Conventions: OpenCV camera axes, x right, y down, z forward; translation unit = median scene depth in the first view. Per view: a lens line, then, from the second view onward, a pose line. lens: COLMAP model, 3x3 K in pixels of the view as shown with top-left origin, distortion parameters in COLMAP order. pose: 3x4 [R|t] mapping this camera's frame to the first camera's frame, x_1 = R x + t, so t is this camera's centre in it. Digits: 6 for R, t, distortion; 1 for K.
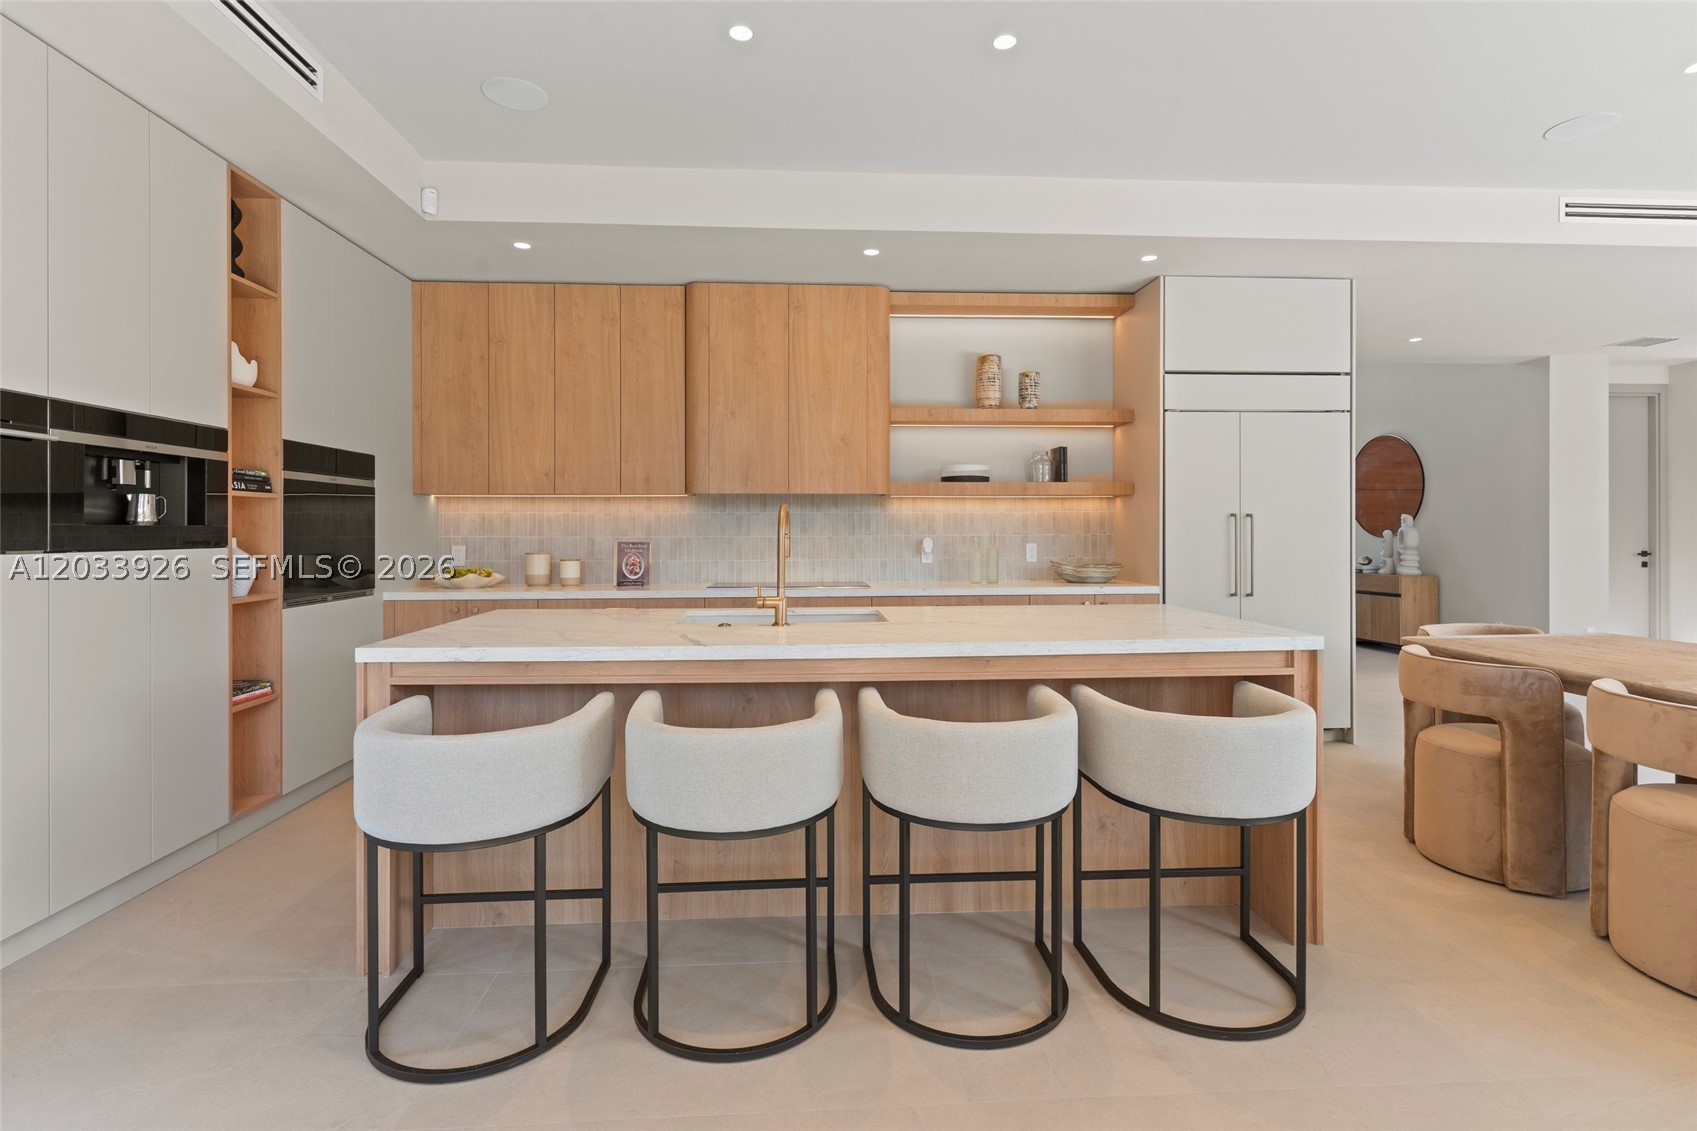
lens RADIAL K [[817.8, 0, 849.0], [0, 817.8, 530.8], [0, 0, 1]] dist [0.004155, -0.001084]
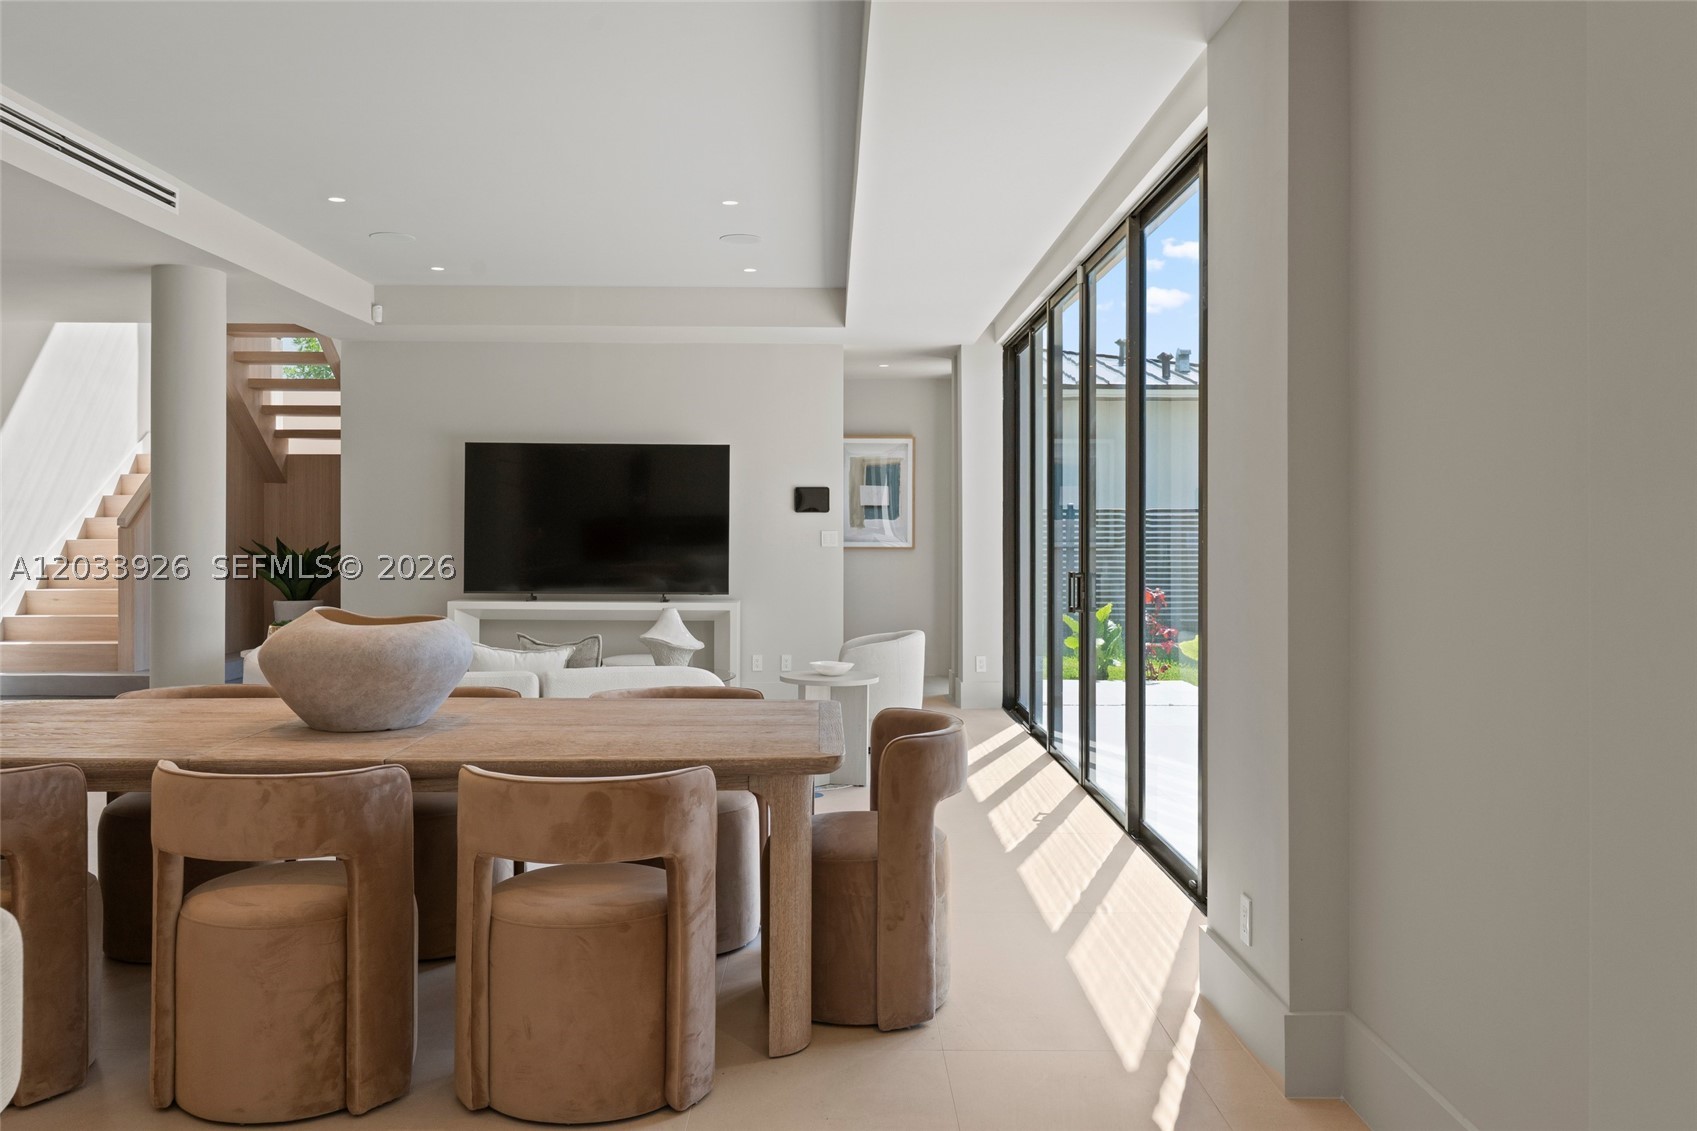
lens RADIAL K [[1335.1, 0, 853.8], [0, 1335.1, 522.8], [0, 0, 1]] dist [-0.000361, 0.000562]
pose [[0.048996, 0.009566, 0.998753, -0.138222], [-0.002141, 0.999953, -0.009473, -0.013744], [-0.998797, -0.001674, 0.049014, 0.164455]]
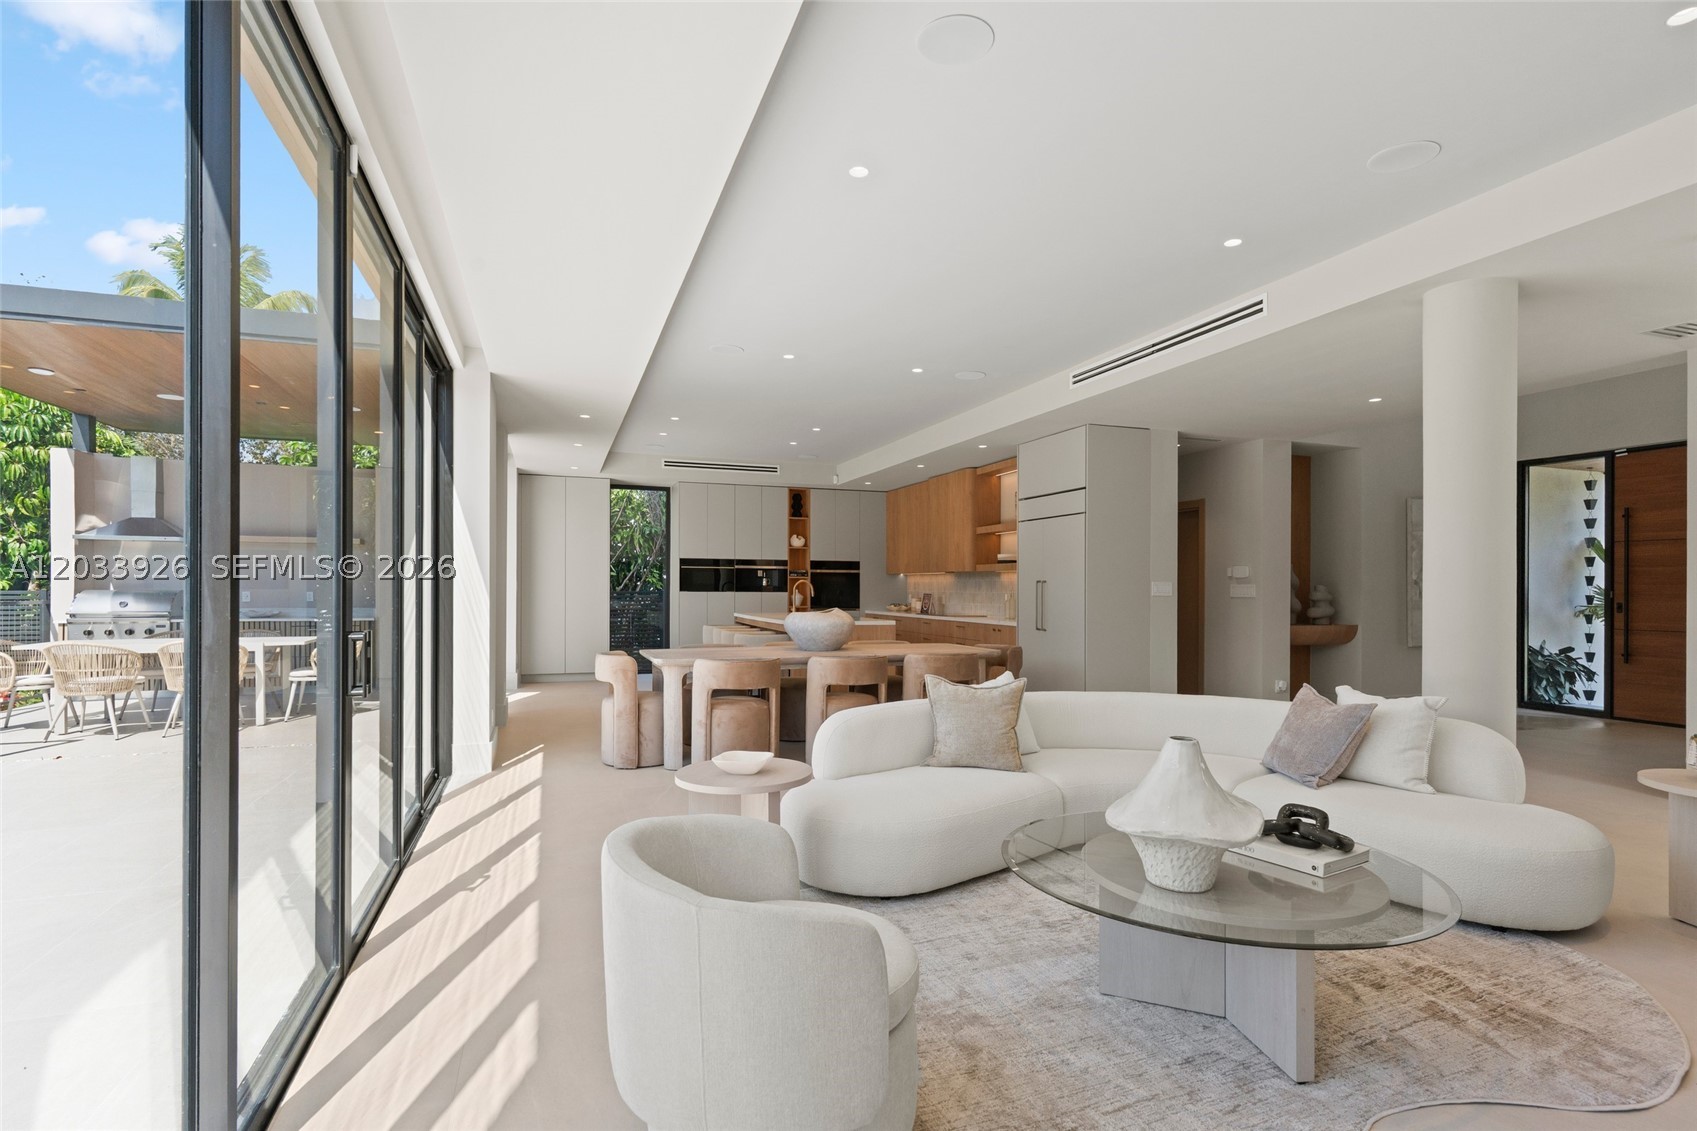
lens RADIAL K [[817.8, 0, 873.8], [0, 817.8, 587.4], [0, 0, 1]] dist [0.004155, -0.001084]
pose [[0.301960, 0.004943, -0.953308, 1.920290], [-0.007004, 0.999971, 0.002966, -0.009569], [0.953295, 0.005782, 0.301986, 0.170808]]
